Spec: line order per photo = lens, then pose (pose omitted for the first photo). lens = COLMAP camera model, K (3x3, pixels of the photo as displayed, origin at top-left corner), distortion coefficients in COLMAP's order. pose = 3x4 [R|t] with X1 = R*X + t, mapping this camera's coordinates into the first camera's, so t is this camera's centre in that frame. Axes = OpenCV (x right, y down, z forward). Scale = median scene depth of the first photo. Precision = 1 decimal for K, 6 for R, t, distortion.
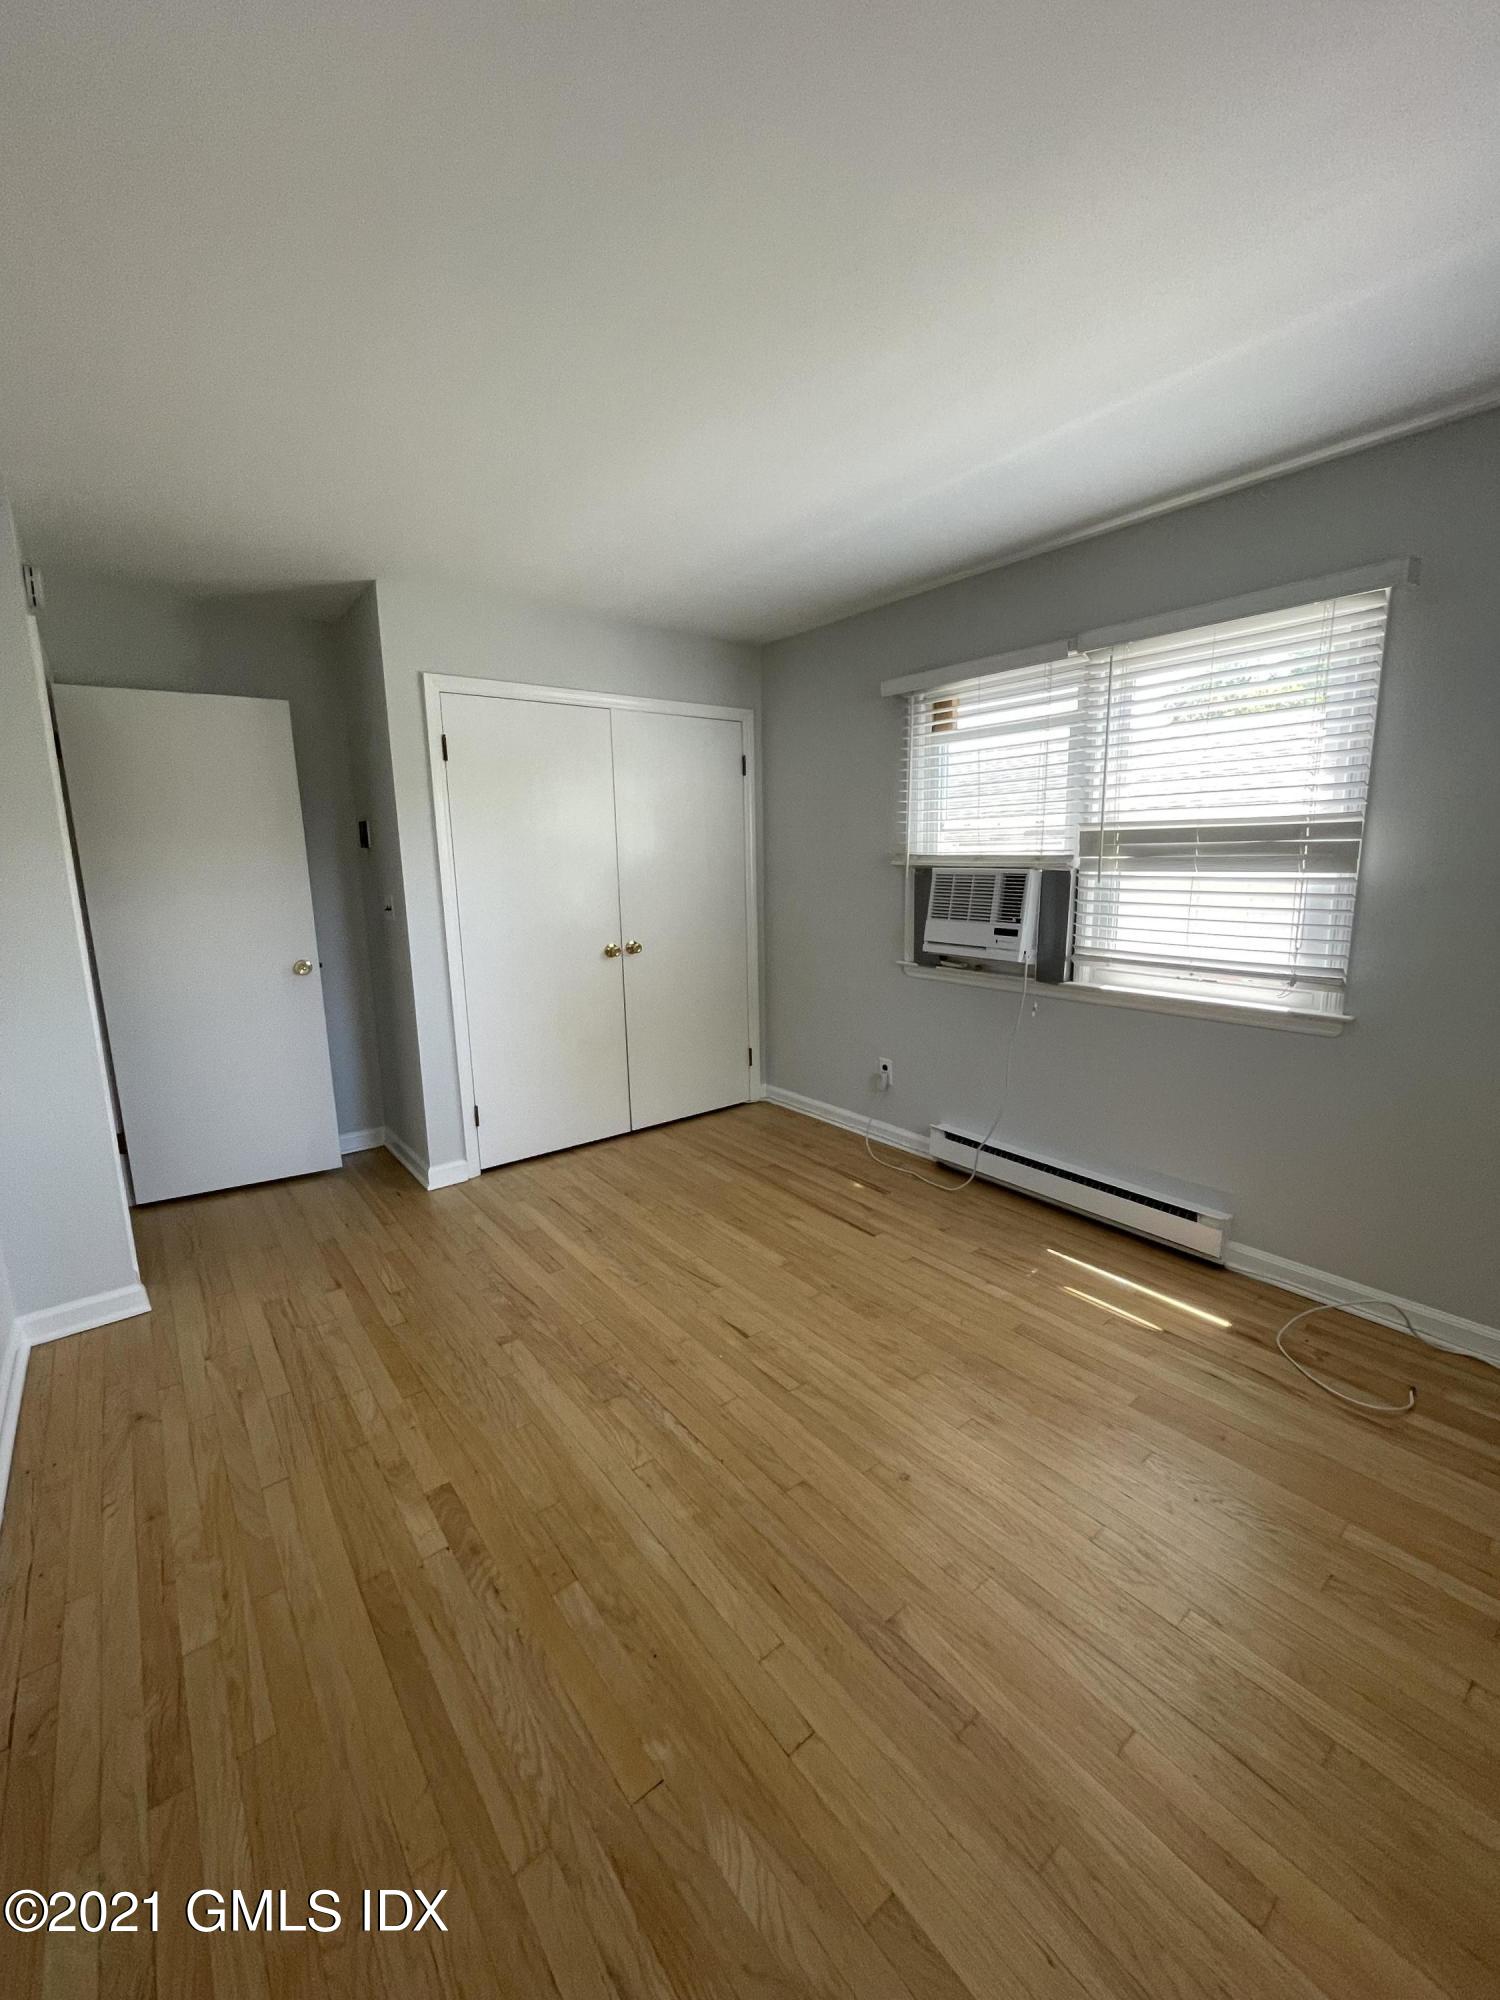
lens RADIAL K [[809.5, 0, 756.9], [0, 809.5, 998.1], [0, 0, 1]] dist [0.000284, 0.000185]
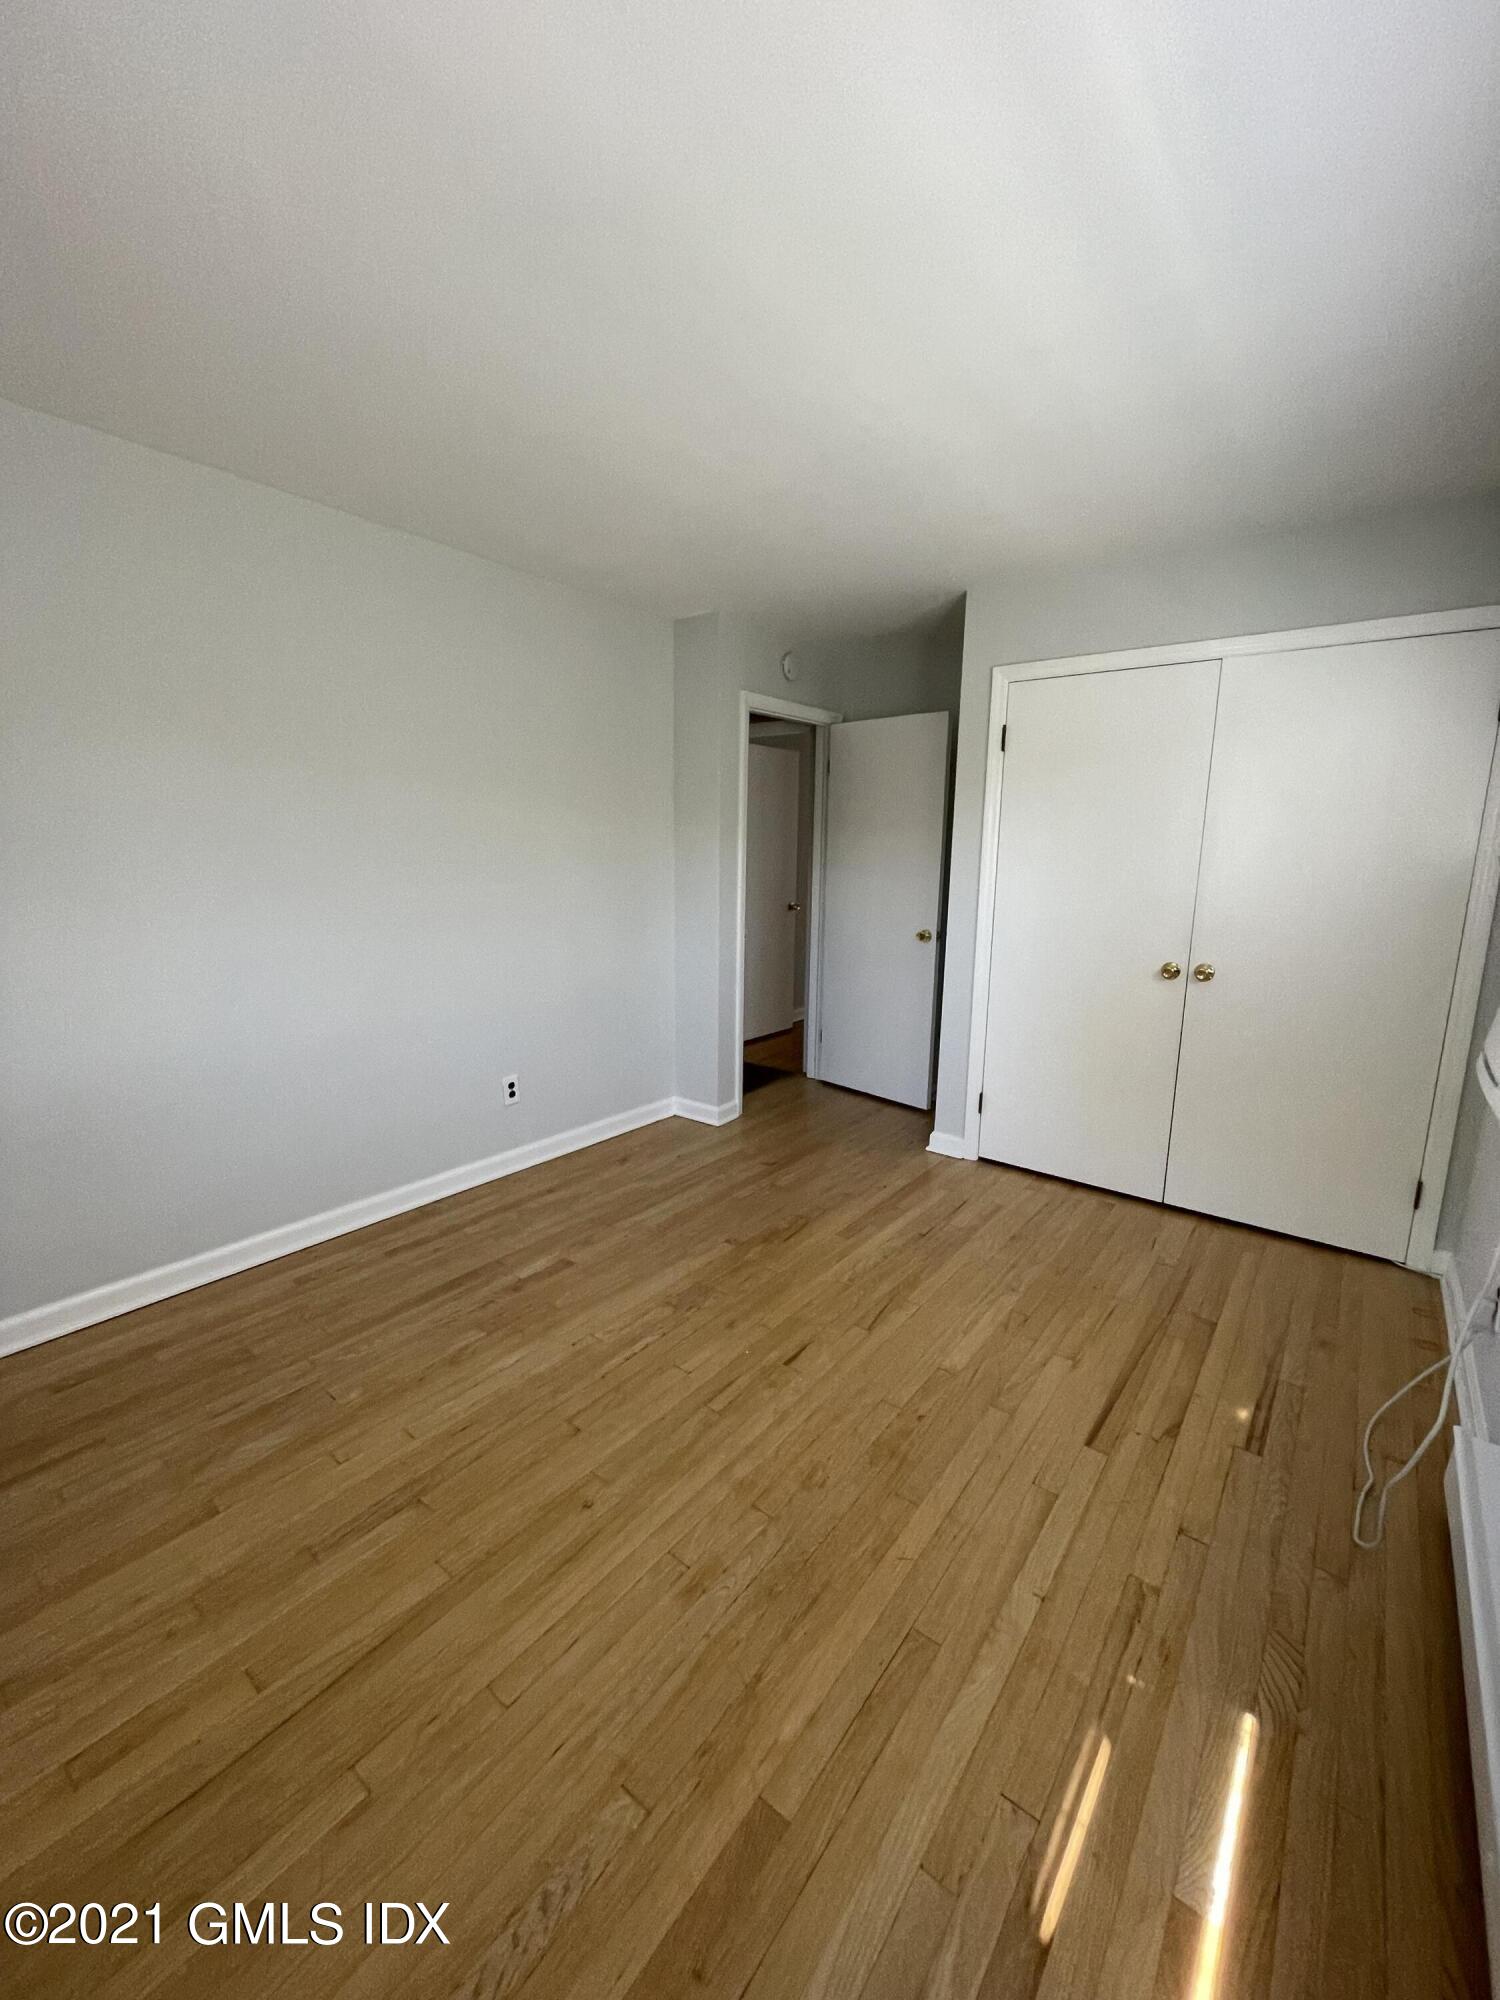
lens RADIAL K [[809.5, 0, 756.9], [0, 809.5, 998.1], [0, 0, 1]] dist [0.000284, 0.000185]
pose [[0.240568, 0.199159, -0.949980, 0.666463], [-0.193517, 0.968915, 0.154123, -0.106907], [0.951146, 0.146760, 0.271631, 0.559911]]
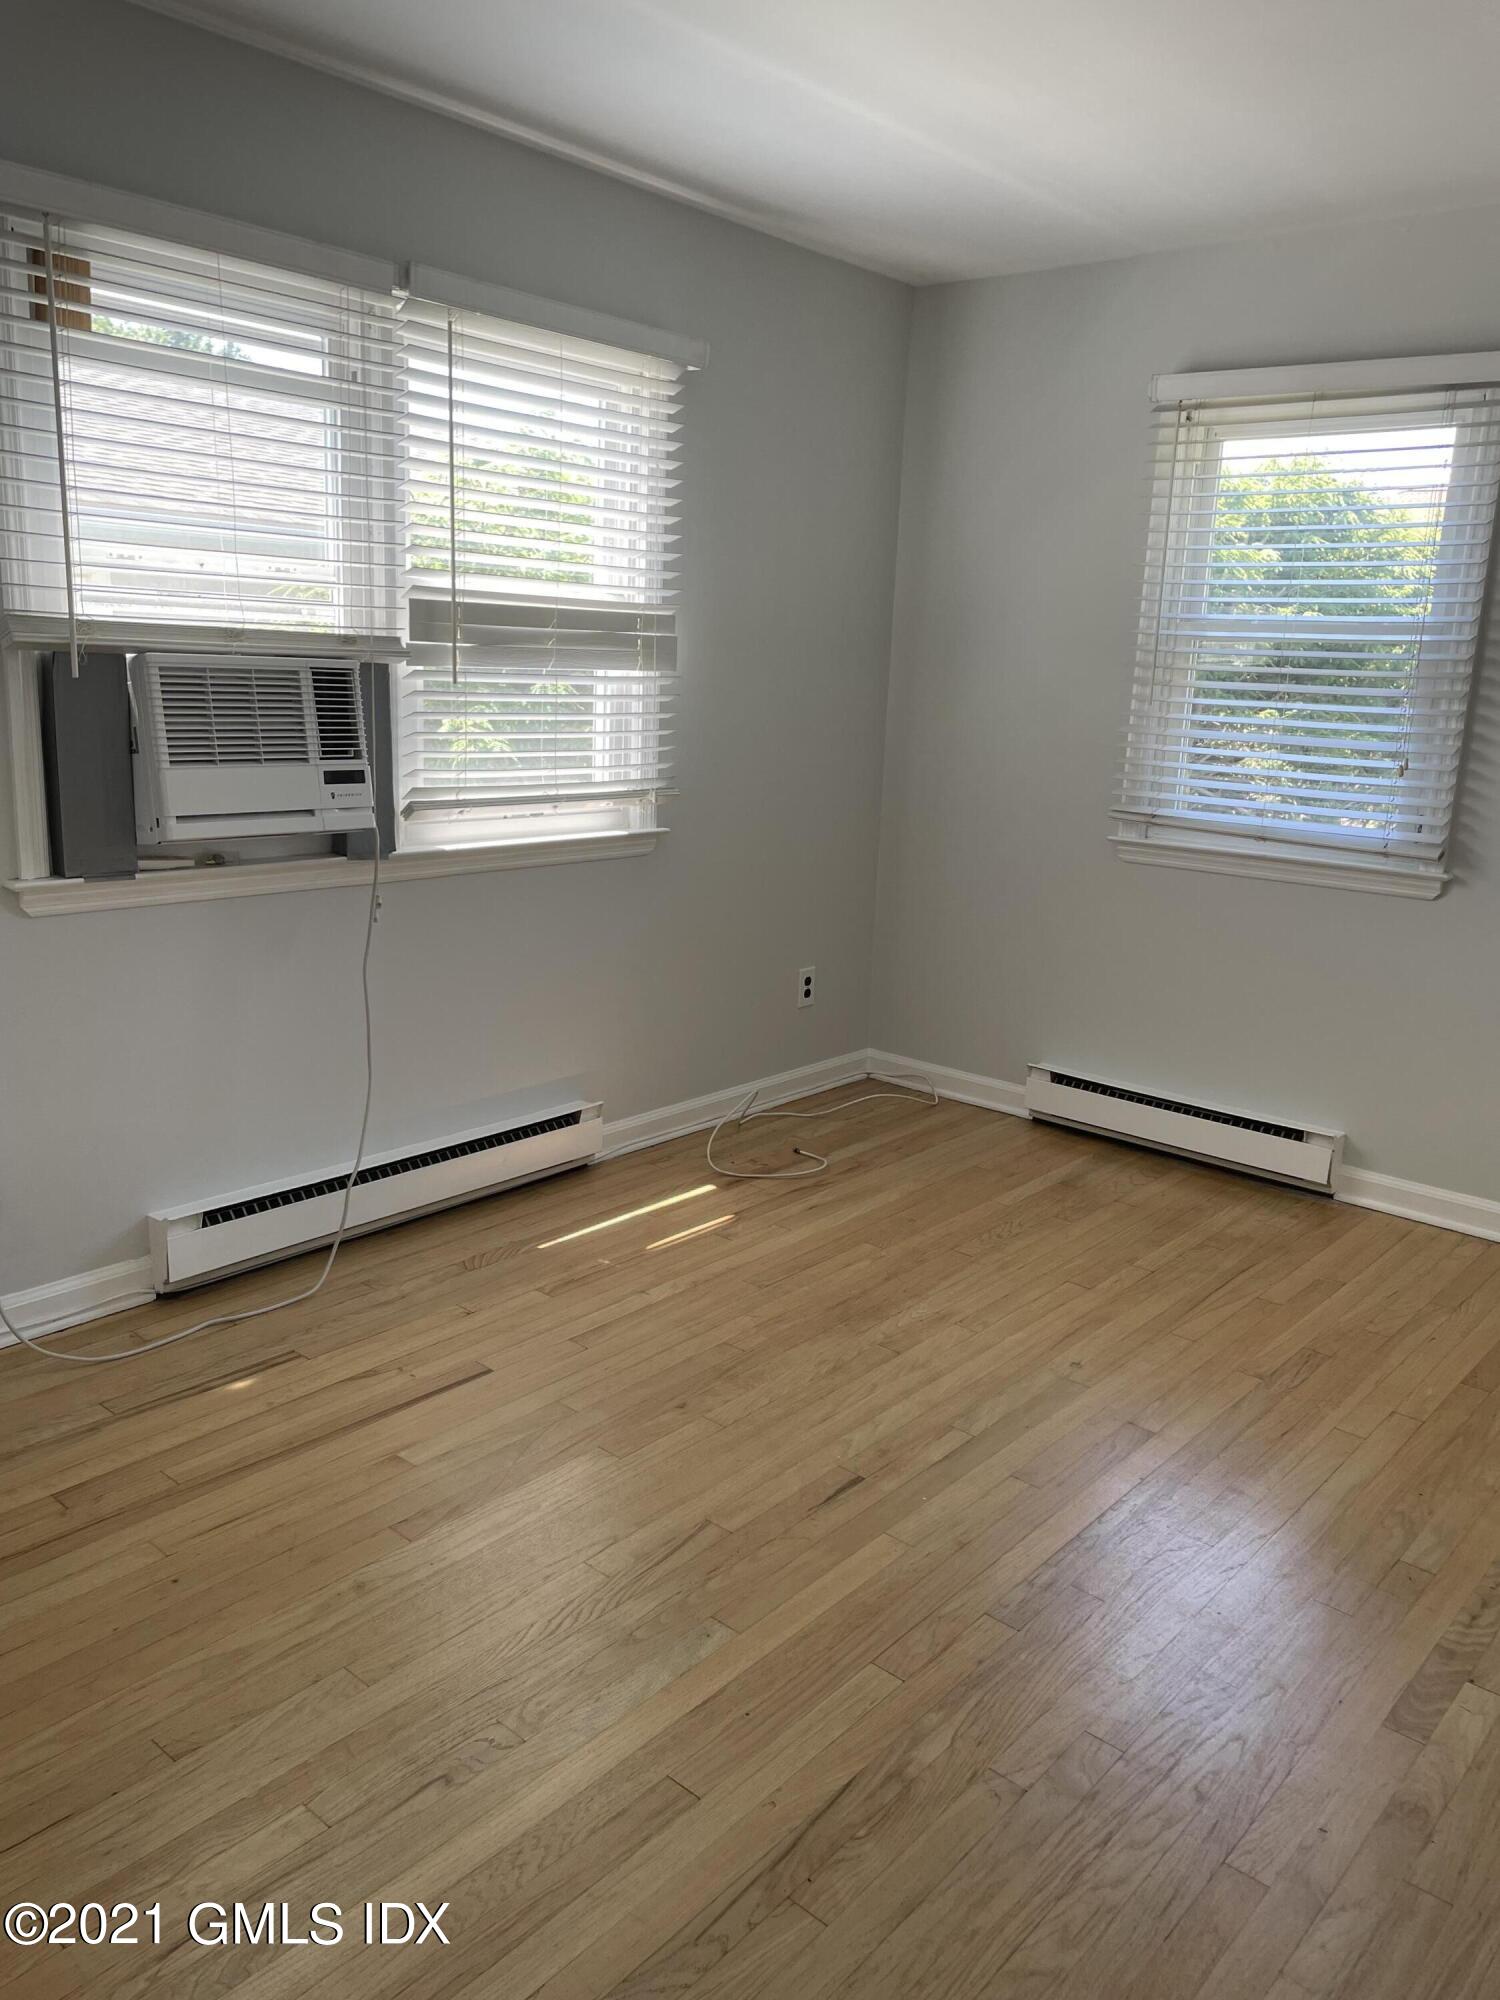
lens RADIAL K [[1496.5, 0, 747.7], [0, 1496.5, 985.5], [0, 0, 1]] dist [0.090119, -0.112056]
pose [[-0.185234, -0.204009, 0.961285, -0.828062], [0.140985, 0.962577, 0.231450, -0.158247], [-0.972528, 0.178400, -0.149540, 1.007269]]
